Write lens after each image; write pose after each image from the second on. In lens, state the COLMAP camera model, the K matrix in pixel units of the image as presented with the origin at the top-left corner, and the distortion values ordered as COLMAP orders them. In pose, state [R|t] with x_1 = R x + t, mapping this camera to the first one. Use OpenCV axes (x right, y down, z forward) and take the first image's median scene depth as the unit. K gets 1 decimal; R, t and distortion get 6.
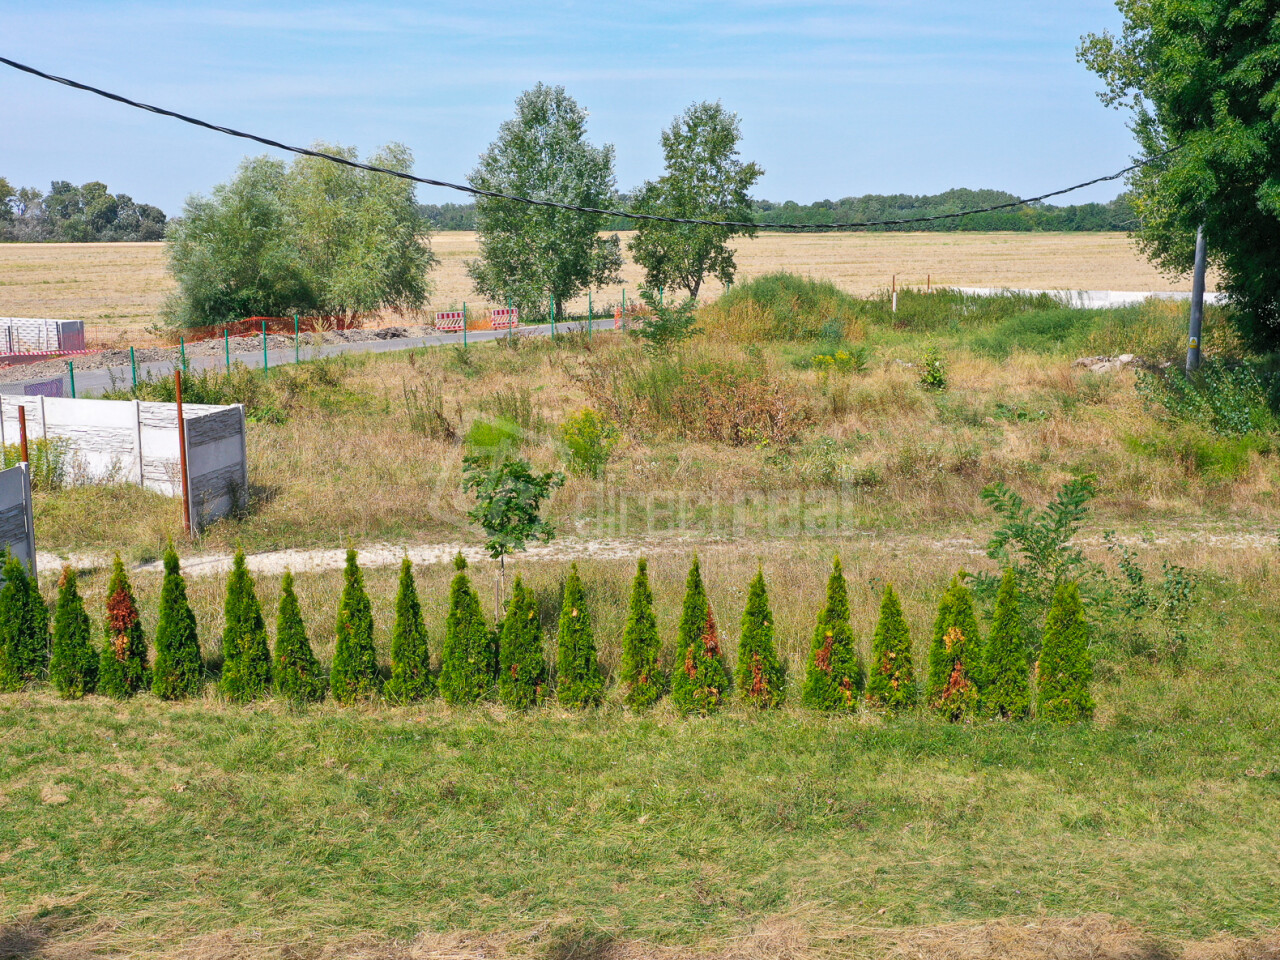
lens RADIAL K [[1383.8, 0, 640.8], [0, 1383.8, 480.1], [0, 0, 1]] dist [0.069658, 0.000000]
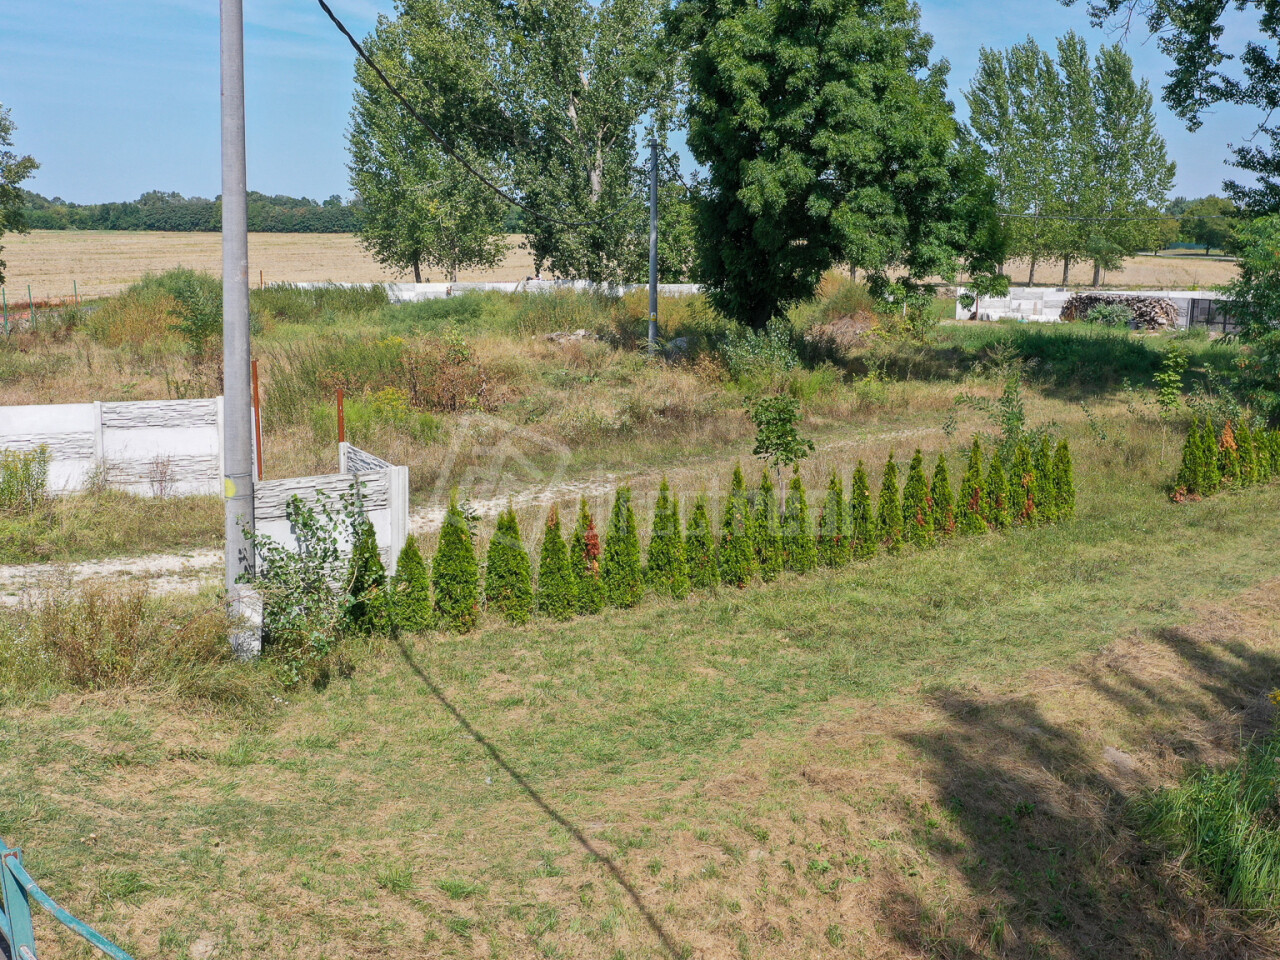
lens RADIAL K [[1383.8, 0, 640.2], [0, 1383.8, 475.8], [0, 0, 1]] dist [0.069658, 0.000000]
pose [[0.777970, -0.111620, 0.618307, -0.209845], [0.113275, 0.992885, 0.036714, 0.000374], [-0.618006, 0.041477, 0.785078, -0.001605]]
